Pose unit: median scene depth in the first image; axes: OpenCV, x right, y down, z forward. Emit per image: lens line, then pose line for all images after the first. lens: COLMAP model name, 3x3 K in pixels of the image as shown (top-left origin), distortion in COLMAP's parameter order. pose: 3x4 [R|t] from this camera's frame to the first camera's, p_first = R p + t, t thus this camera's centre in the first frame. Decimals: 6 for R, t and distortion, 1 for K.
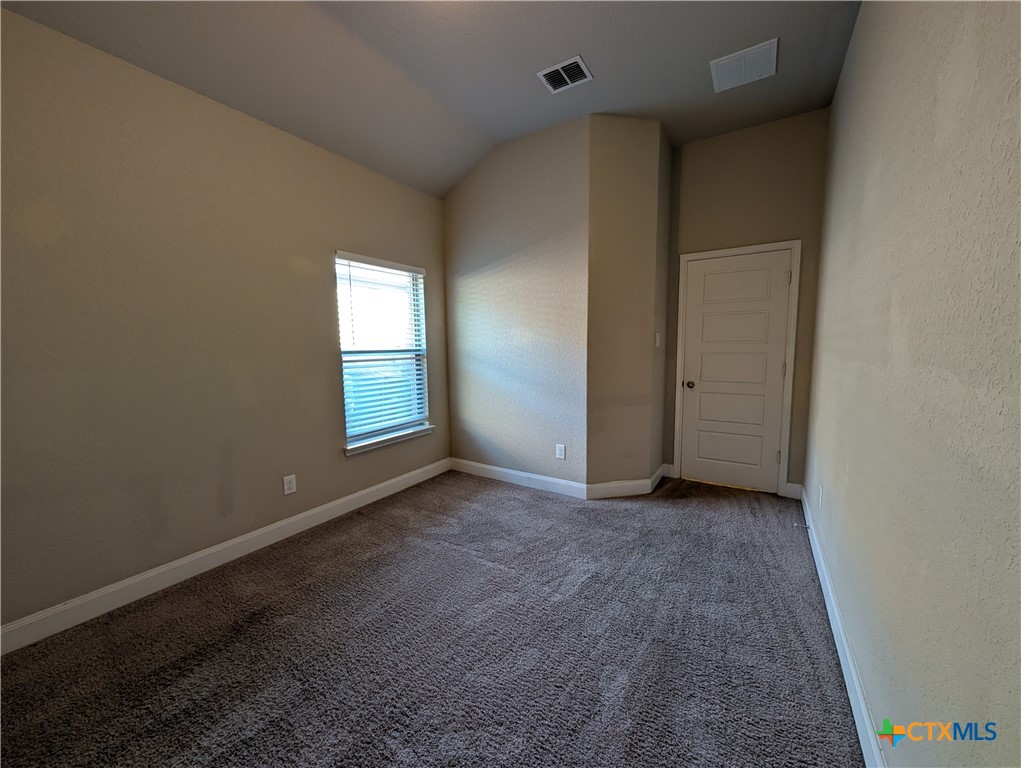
lens RADIAL K [[385.4, 0, 515.0], [0, 385.4, 383.6], [0, 0, 1]] dist [-0.001127, 0.000392]
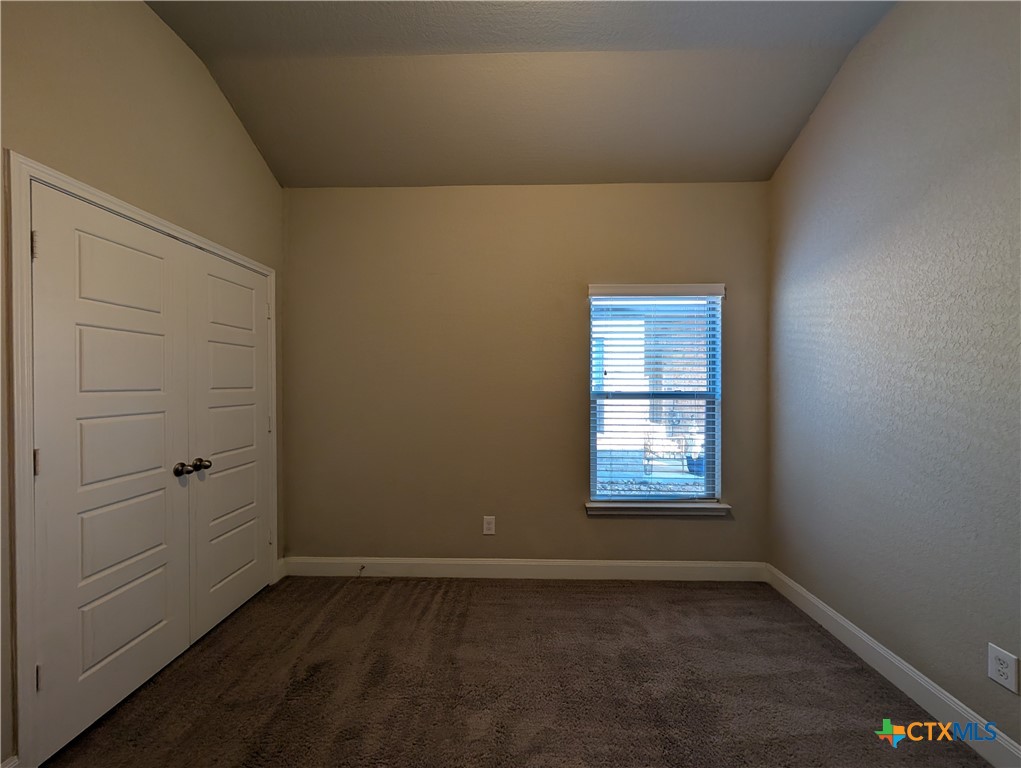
lens RADIAL K [[385.4, 0, 515.0], [0, 385.4, 383.6], [0, 0, 1]] dist [-0.001127, 0.000392]
pose [[0.505014, 0.016399, -0.862956, 0.201592], [-0.097434, 0.994512, -0.038121, -0.049392], [0.857594, 0.103333, 0.503840, 0.338867]]
